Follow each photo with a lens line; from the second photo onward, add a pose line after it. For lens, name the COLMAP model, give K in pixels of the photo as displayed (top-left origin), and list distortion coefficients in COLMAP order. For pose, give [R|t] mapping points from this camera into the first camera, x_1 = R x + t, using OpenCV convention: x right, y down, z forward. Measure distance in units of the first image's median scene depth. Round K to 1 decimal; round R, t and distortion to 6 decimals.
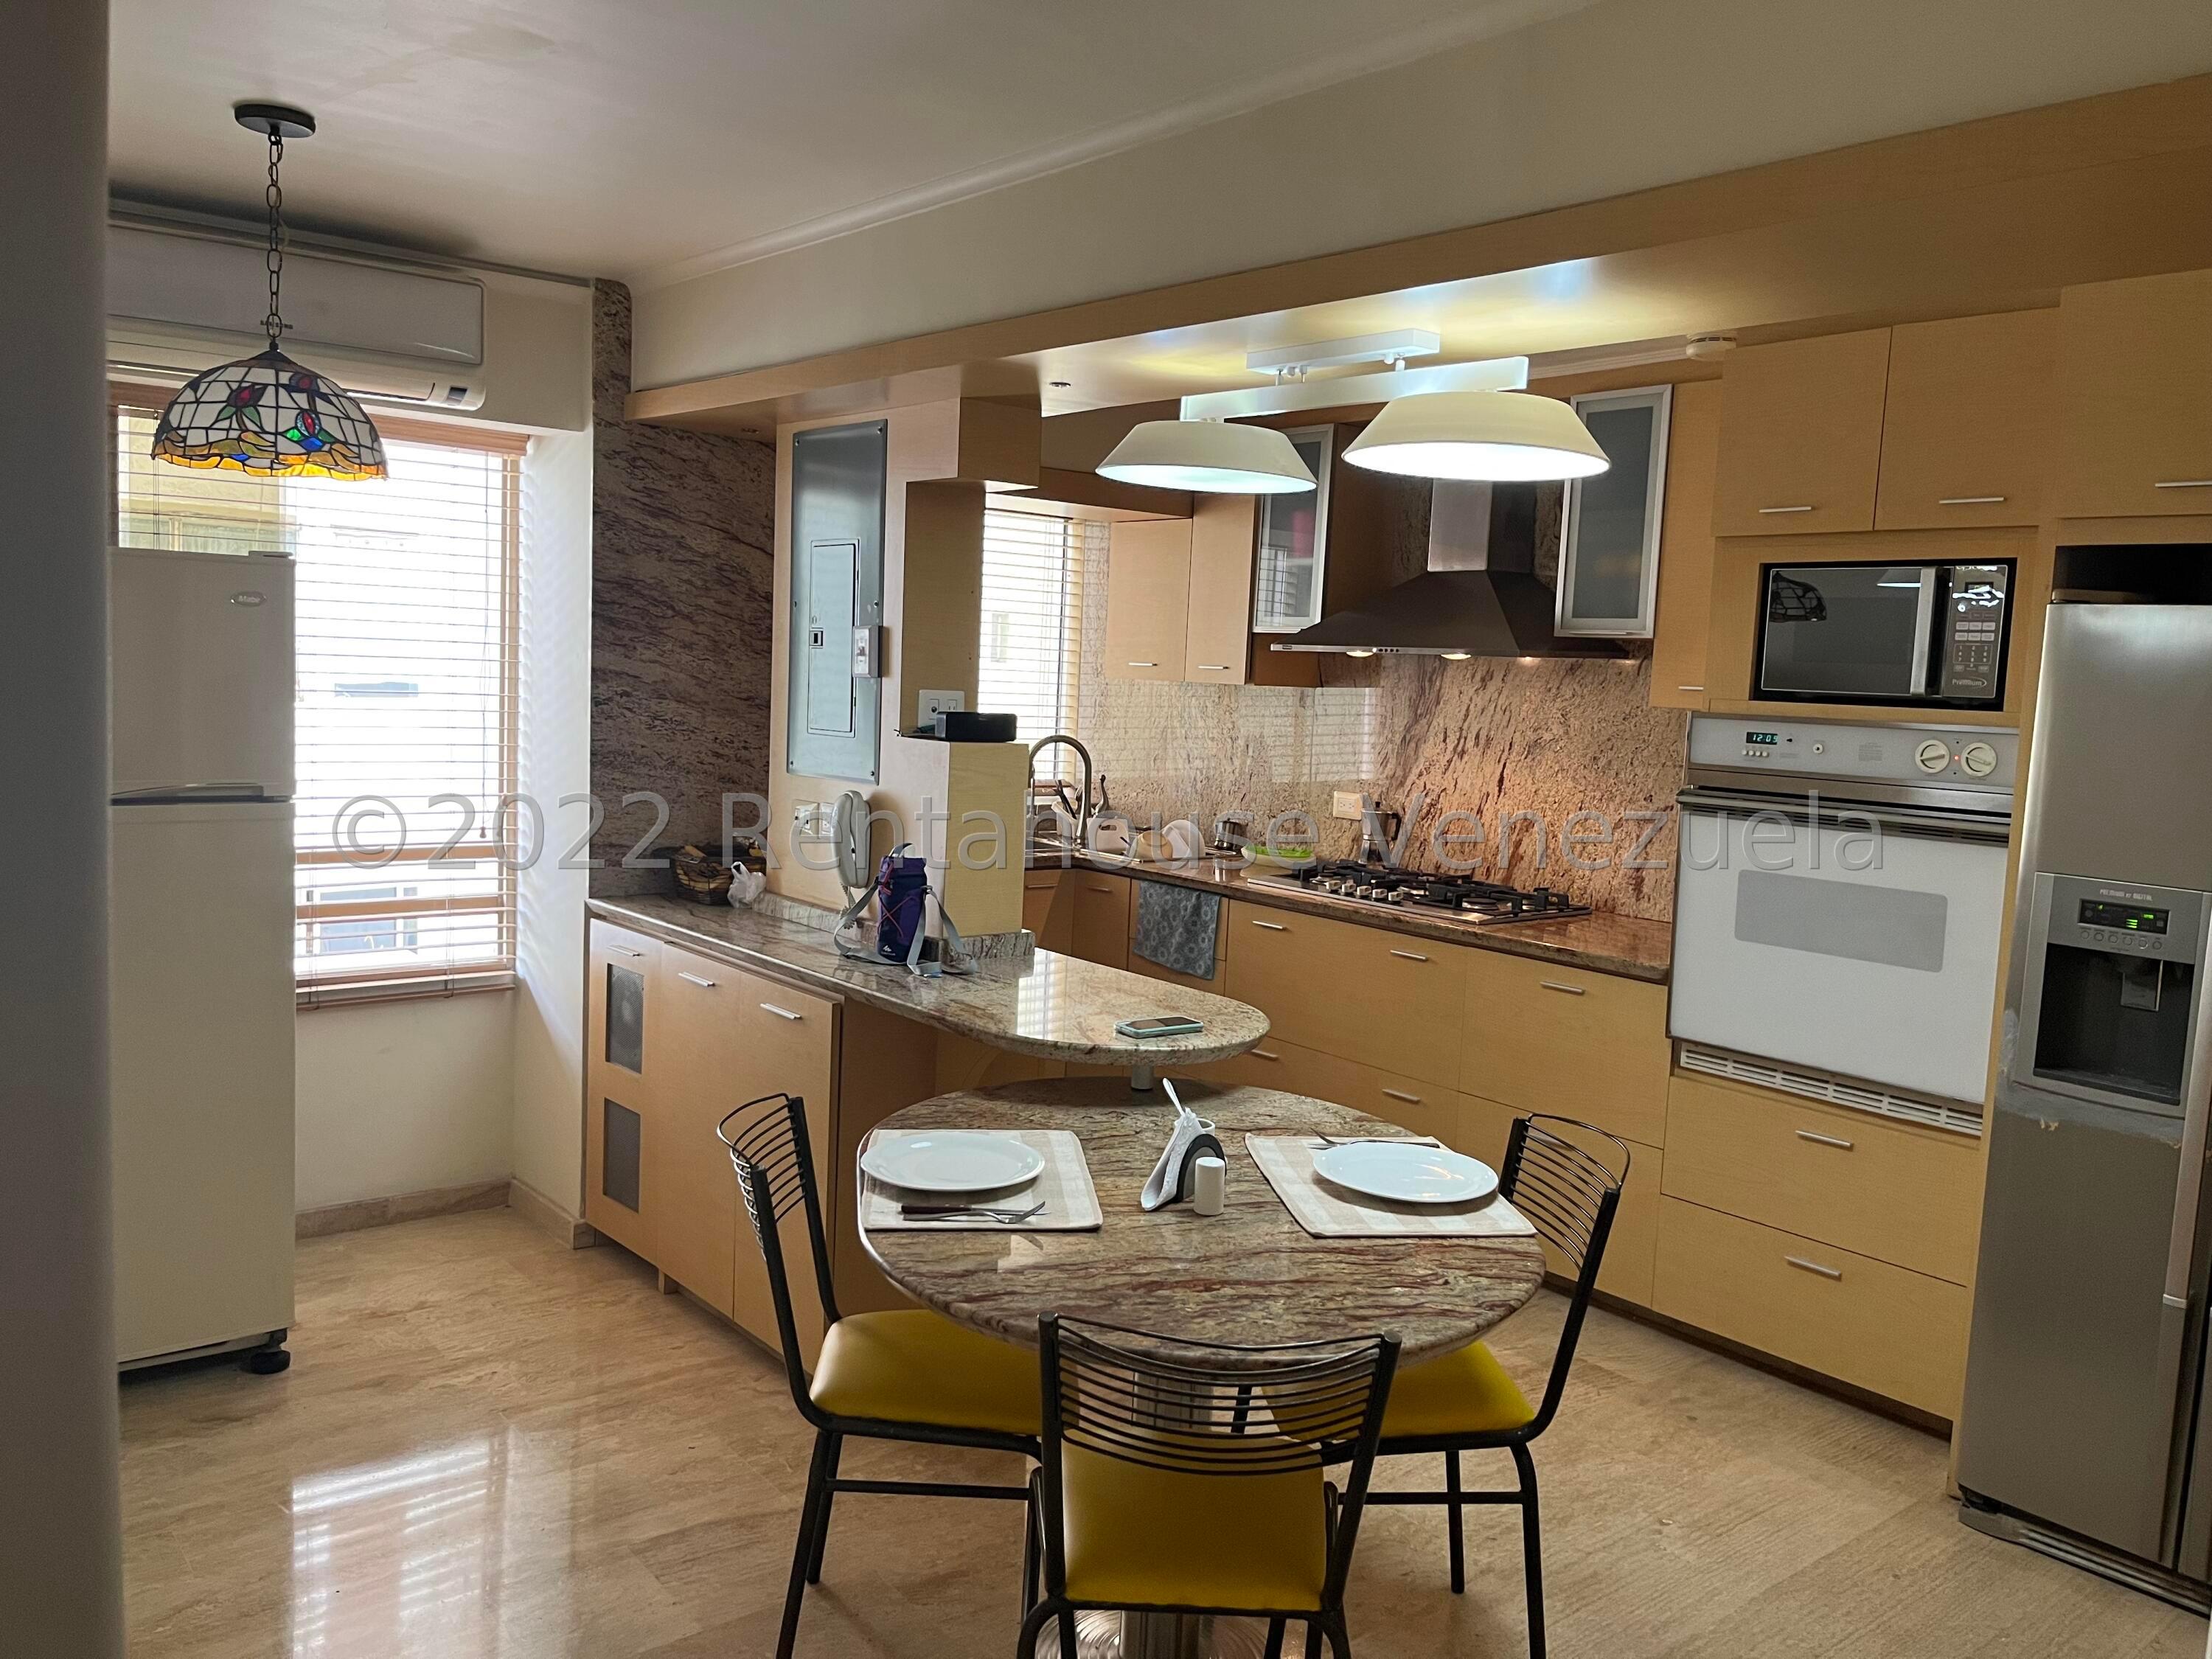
lens RADIAL K [[1678.2, 0, 1096.8], [0, 1678.2, 831.8], [0, 0, 1]] dist [0.066199, -0.090900]
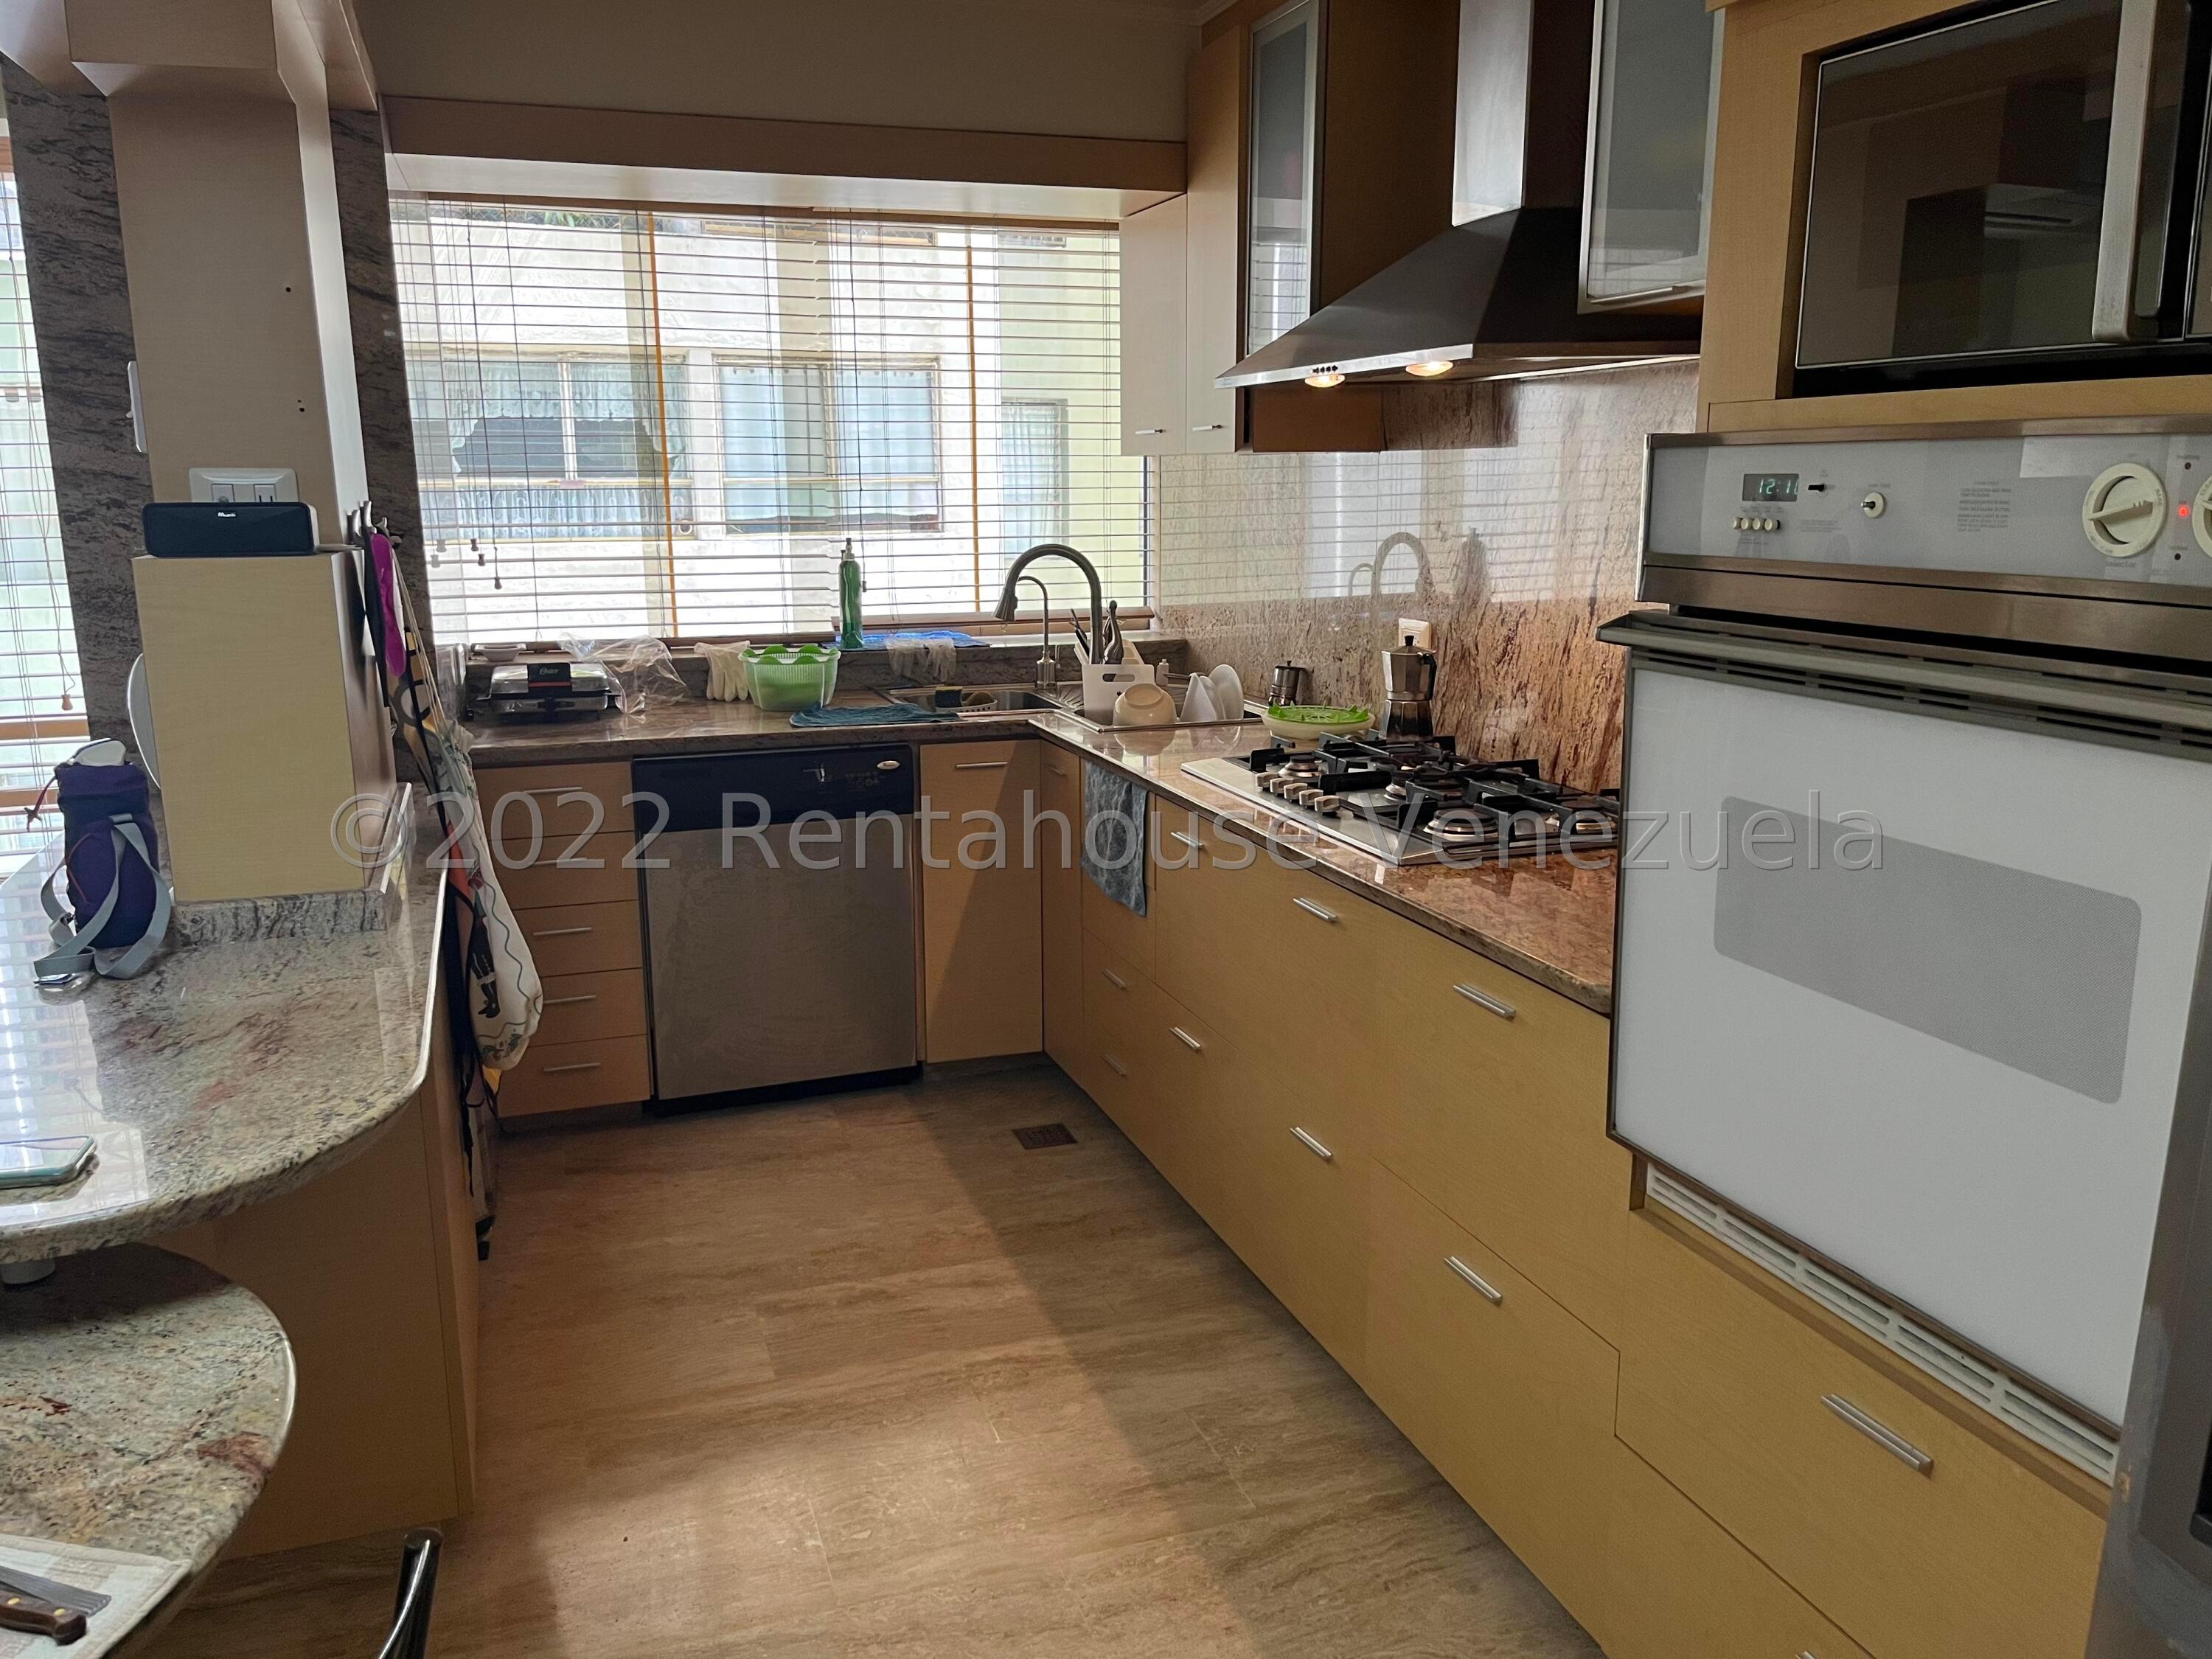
lens RADIAL K [[1678.2, 0, 1096.8], [0, 1678.2, 831.8], [0, 0, 1]] dist [0.066199, -0.090900]
pose [[0.934860, 0.023622, -0.354230, 0.350673], [0.013537, 0.994687, 0.102056, -0.013936], [0.354758, -0.100203, 0.929573, 0.489645]]
